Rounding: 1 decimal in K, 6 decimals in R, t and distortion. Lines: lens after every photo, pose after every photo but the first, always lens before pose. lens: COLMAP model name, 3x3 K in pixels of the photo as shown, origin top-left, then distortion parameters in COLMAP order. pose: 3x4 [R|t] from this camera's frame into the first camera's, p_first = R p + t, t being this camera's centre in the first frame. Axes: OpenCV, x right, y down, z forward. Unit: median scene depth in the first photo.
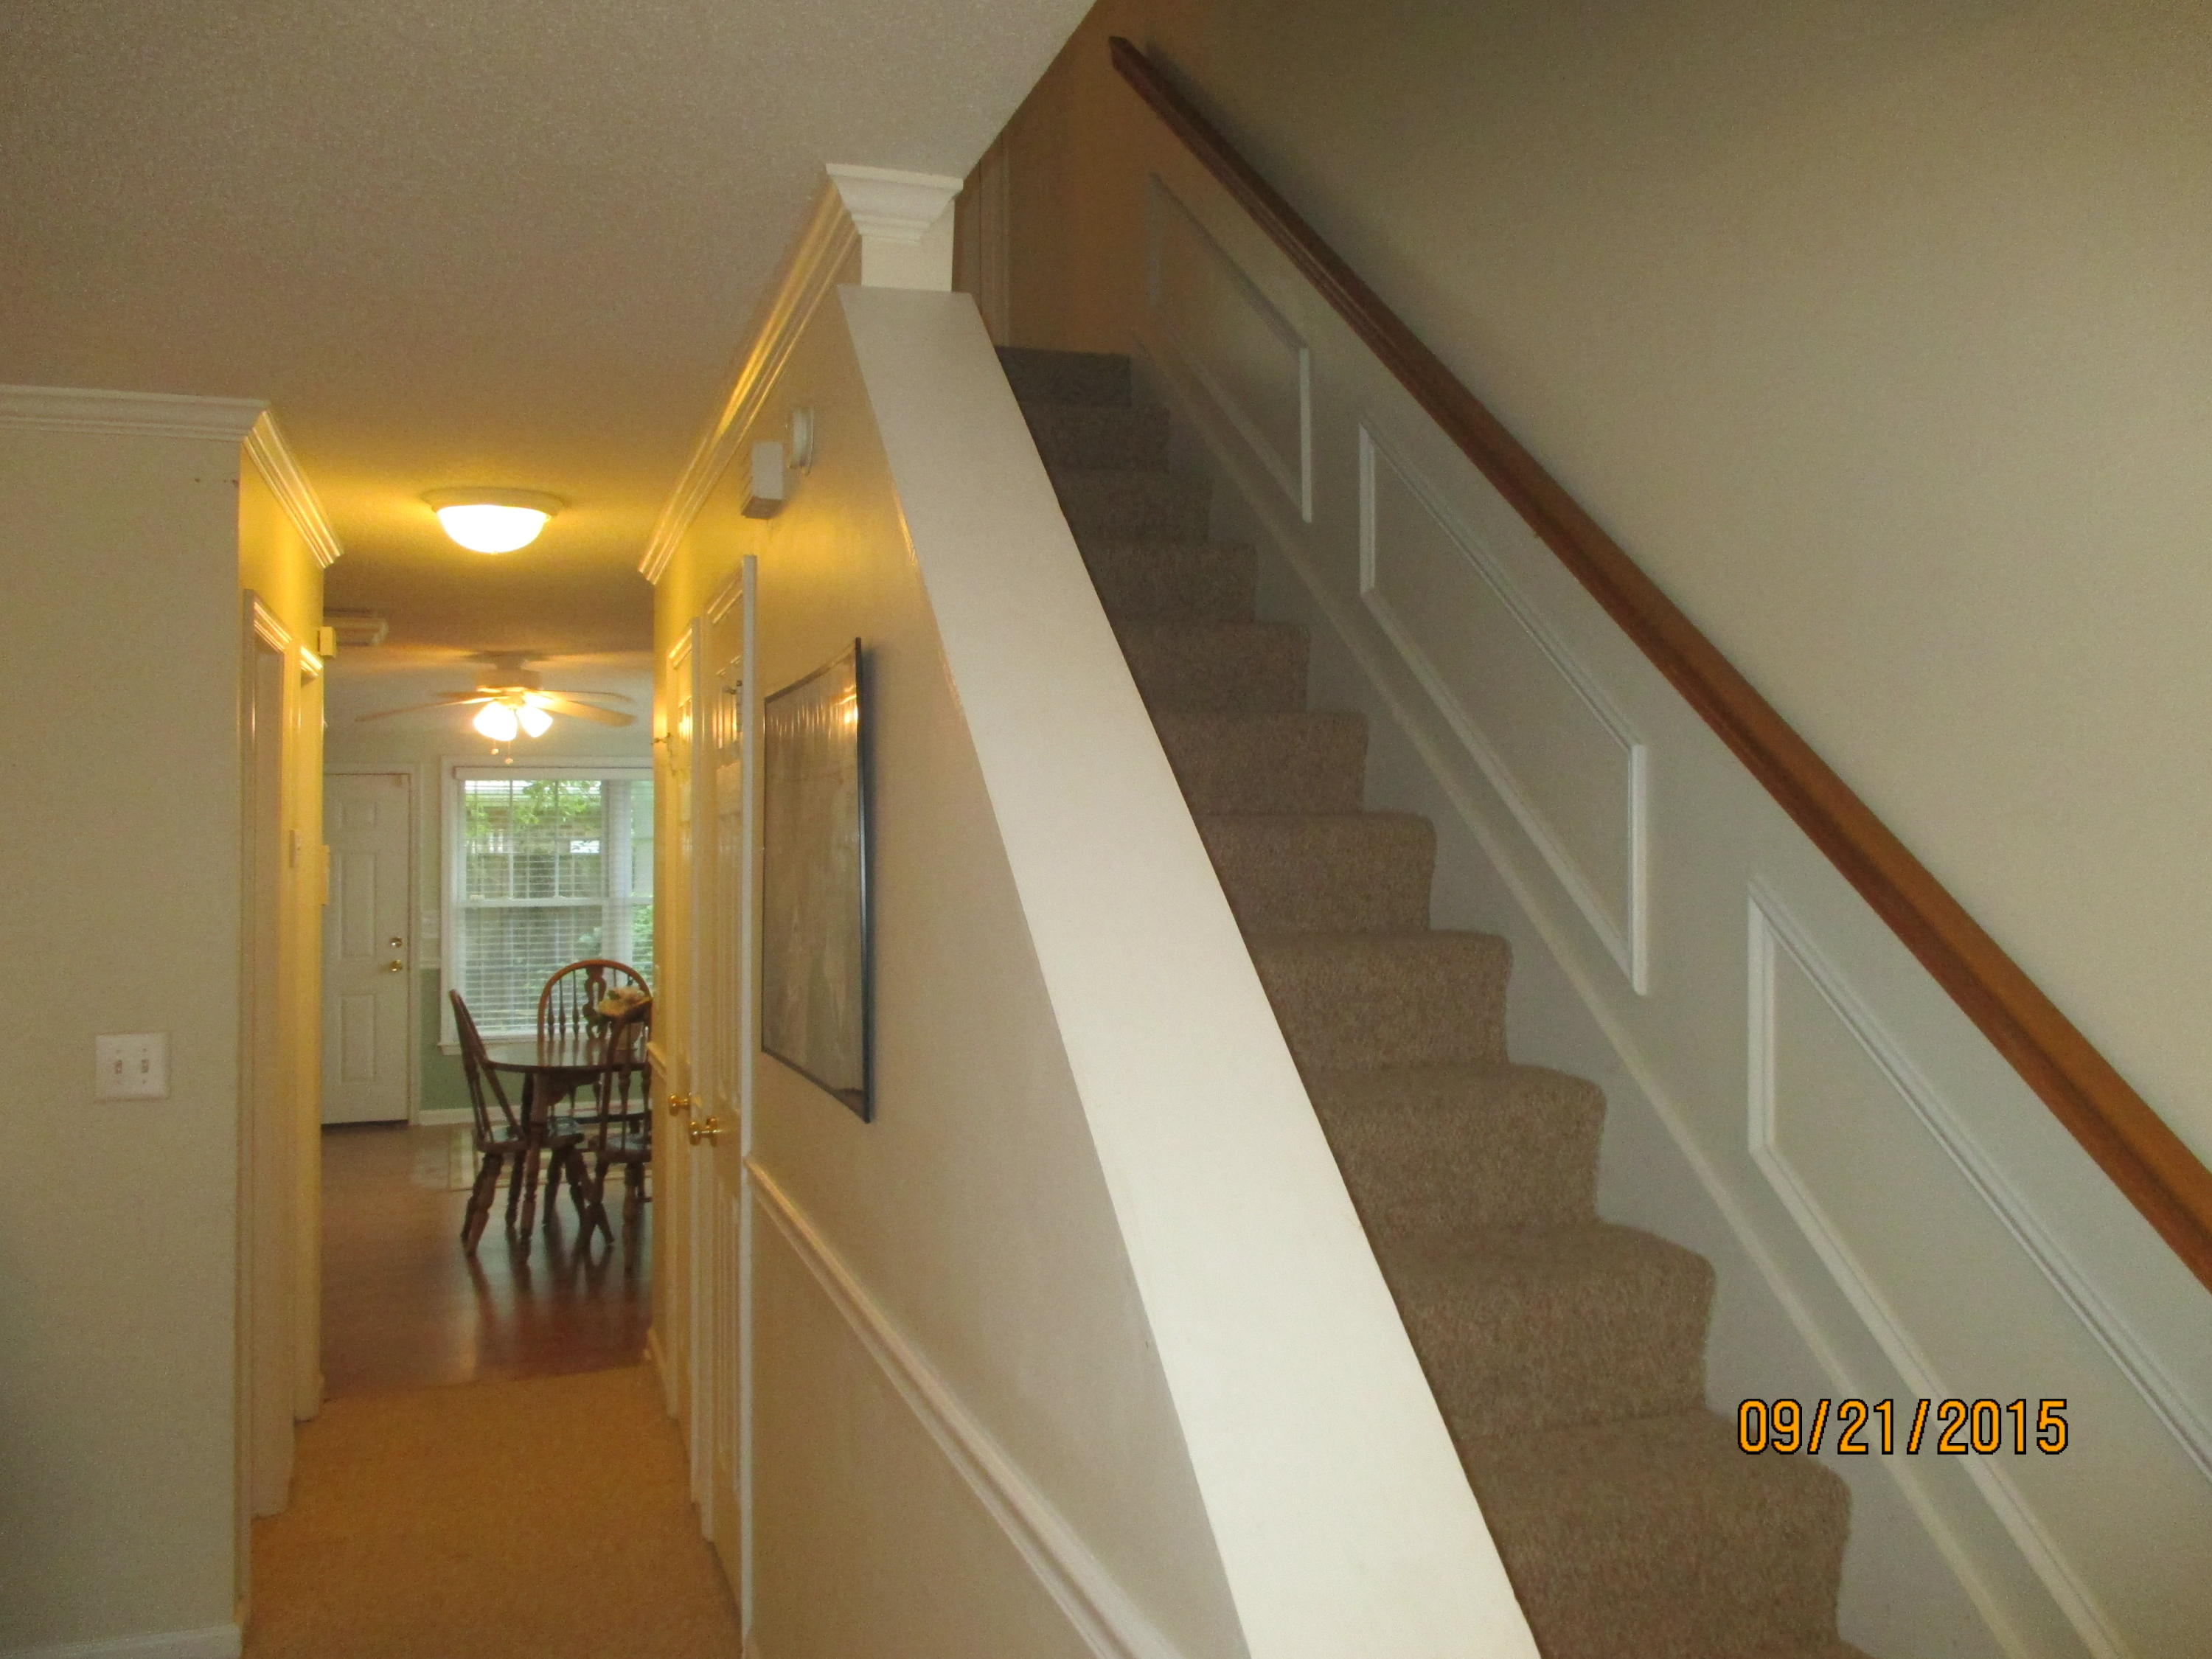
lens RADIAL K [[1861.9, 0, 1112.9], [0, 1861.9, 831.1], [0, 0, 1]] dist [-0.015585, 0.004434]
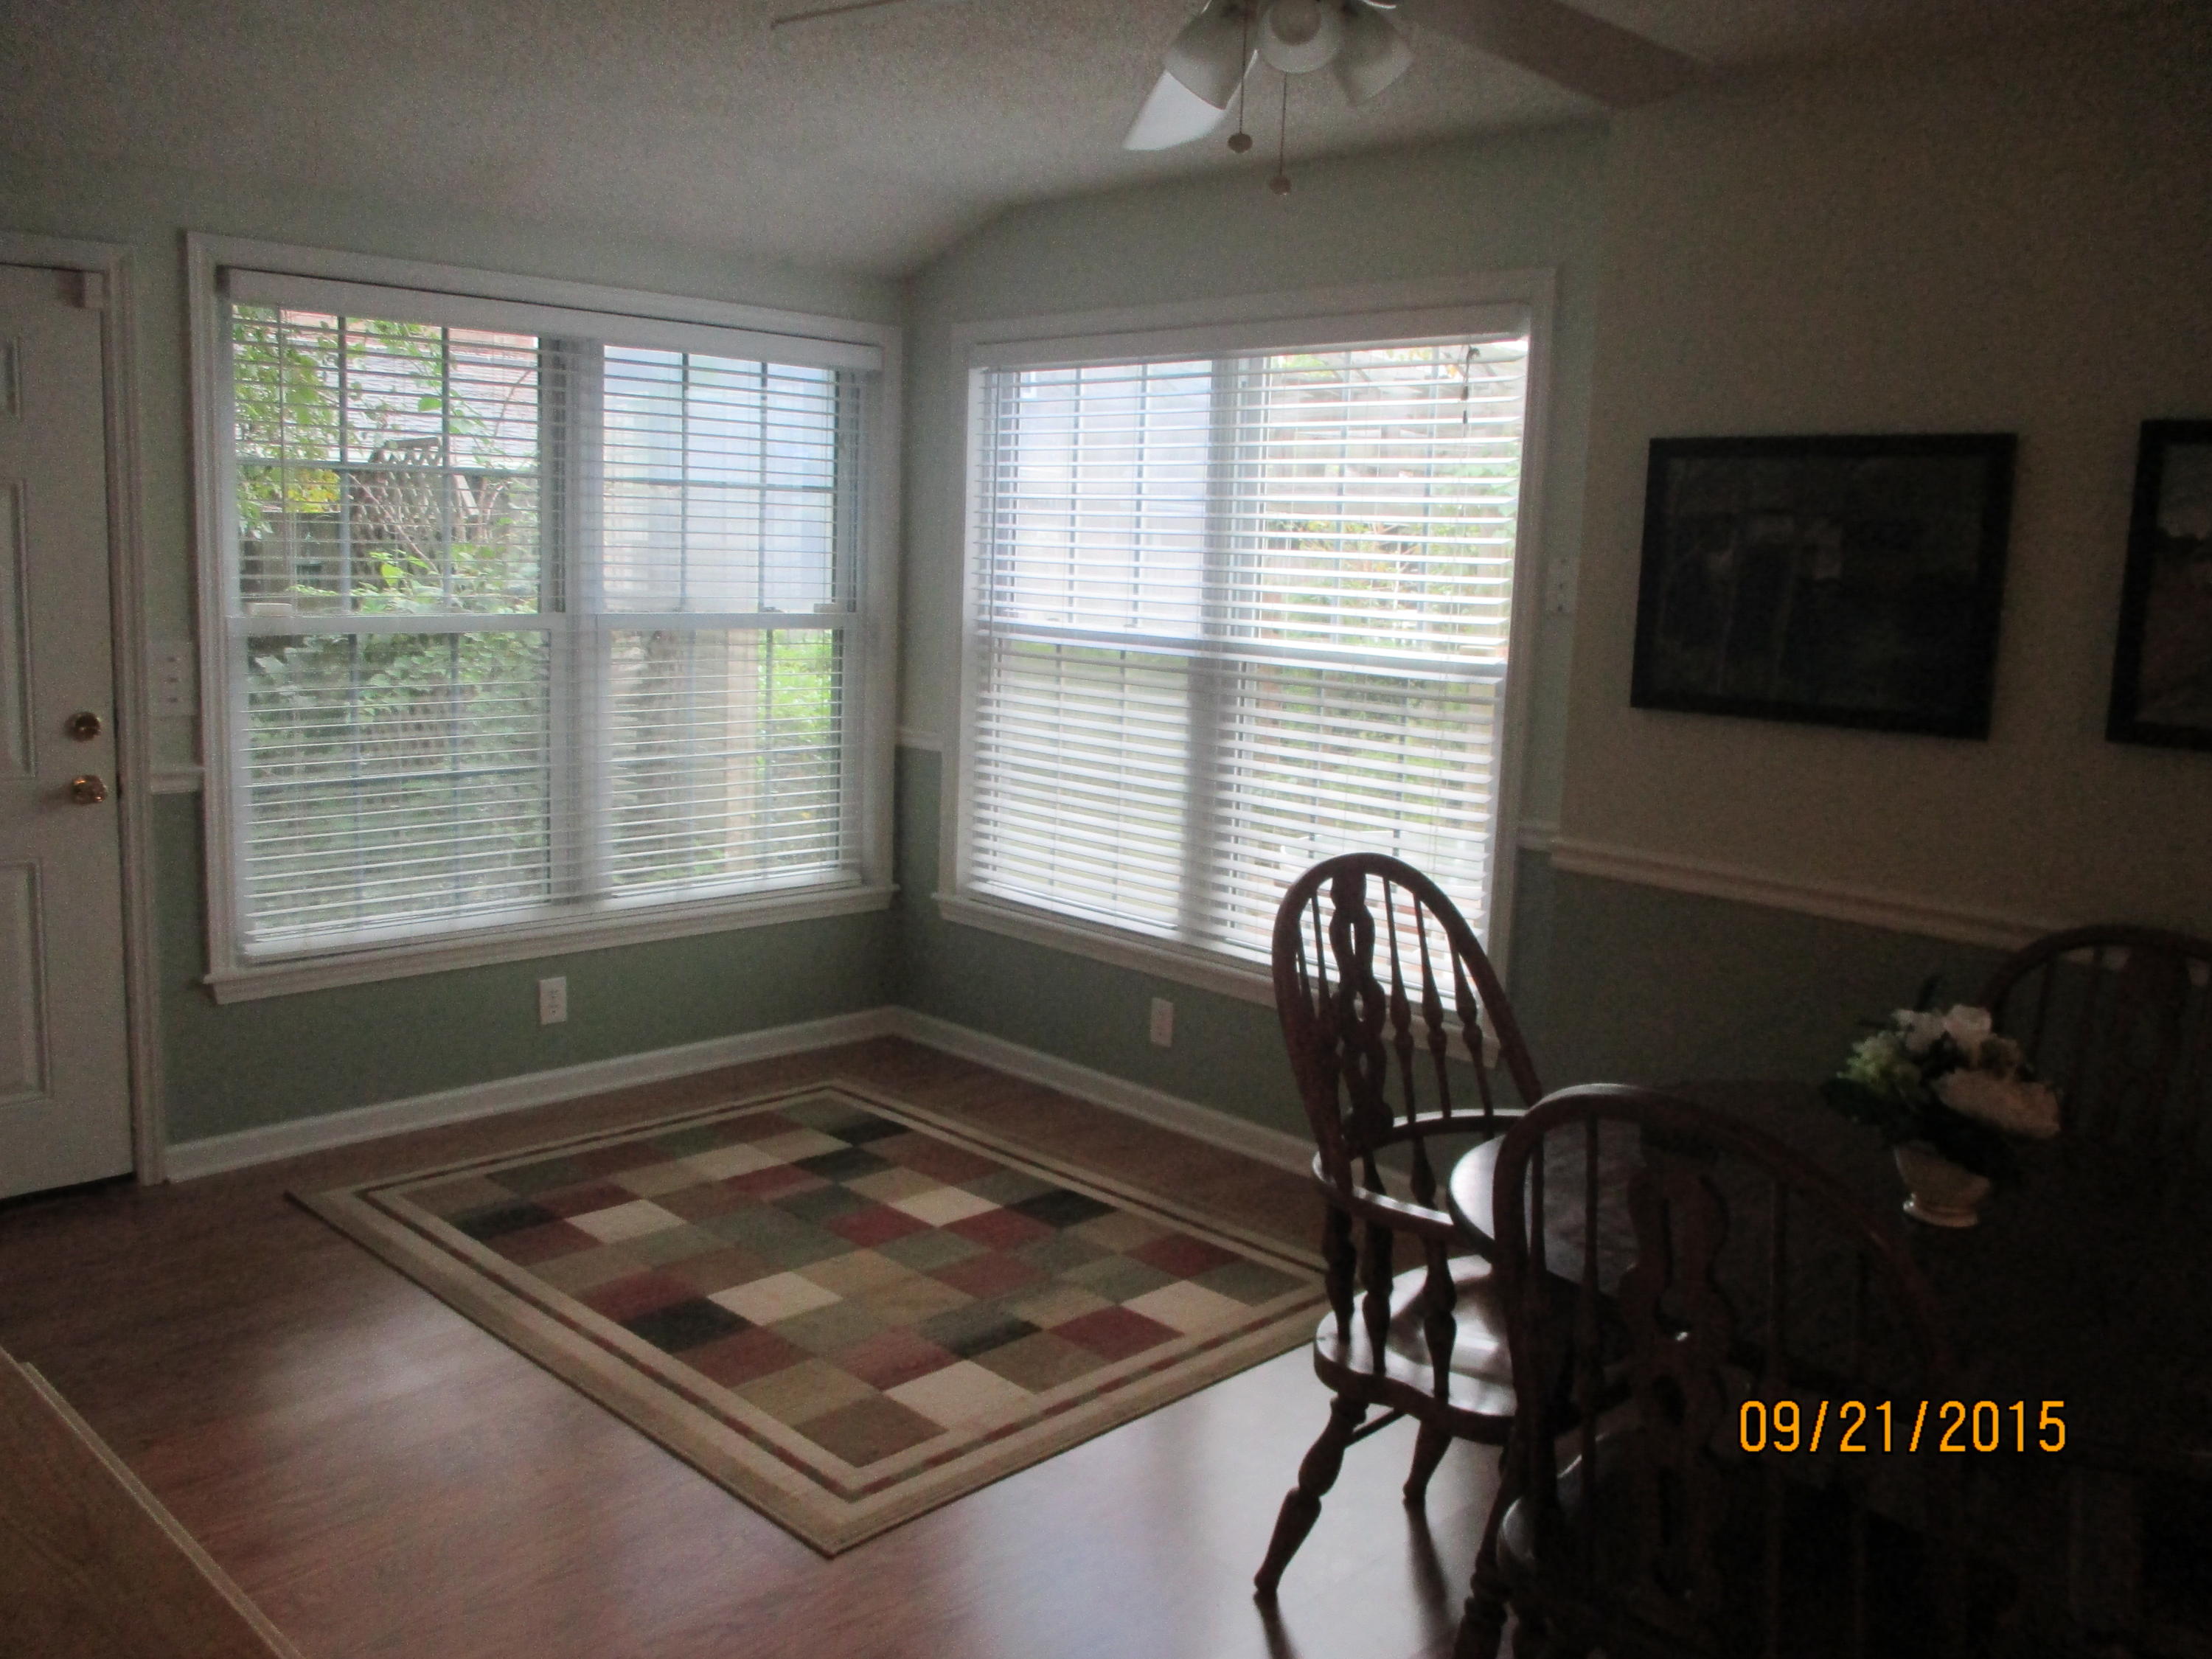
lens RADIAL K [[1861.9, 0, 1126.9], [0, 1861.9, 807.1], [0, 0, 1]] dist [-0.015585, 0.004434]
pose [[0.894650, -0.026694, 0.445969, -0.364378], [-0.045365, 0.987626, 0.150120, 0.009719], [-0.444458, -0.154536, 0.882370, 0.570291]]
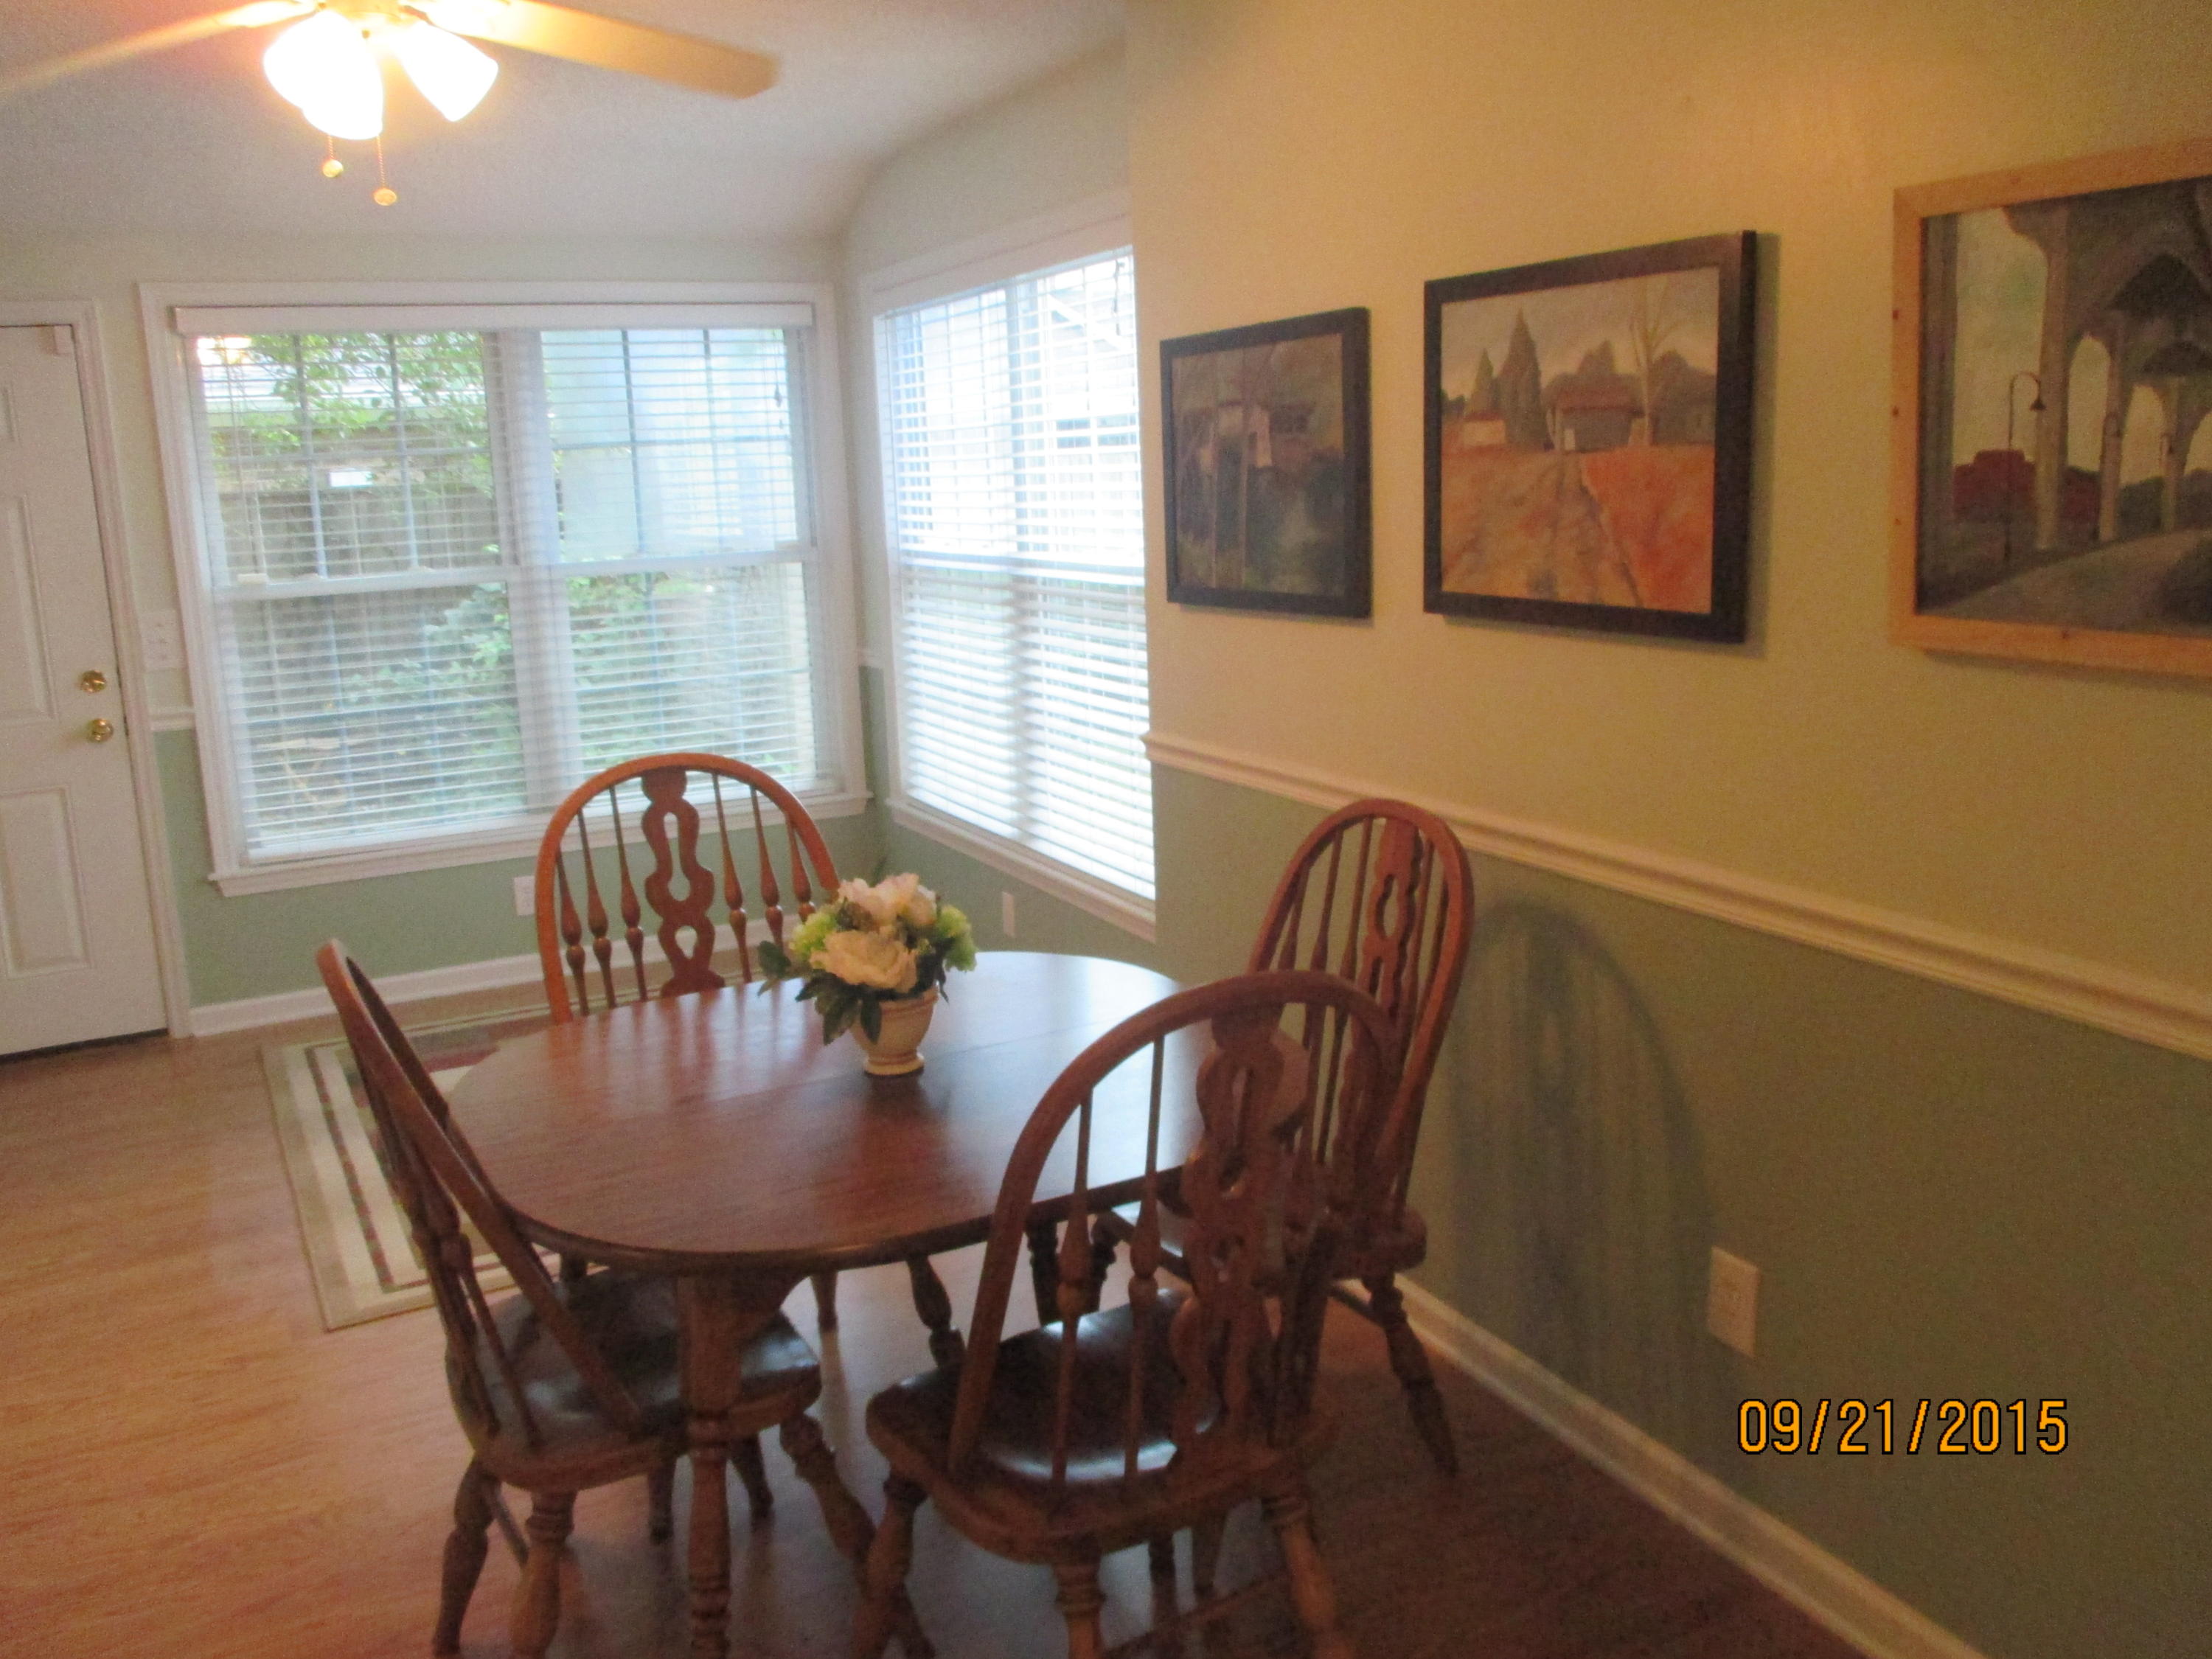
lens RADIAL K [[1861.9, 0, 1126.9], [0, 1861.9, 793.6], [0, 0, 1]] dist [-0.015585, 0.004434]
pose [[0.989022, -0.063382, 0.133481, -0.185059], [0.037311, 0.981181, 0.189453, 0.007036], [-0.142977, -0.182393, 0.972775, 0.484514]]
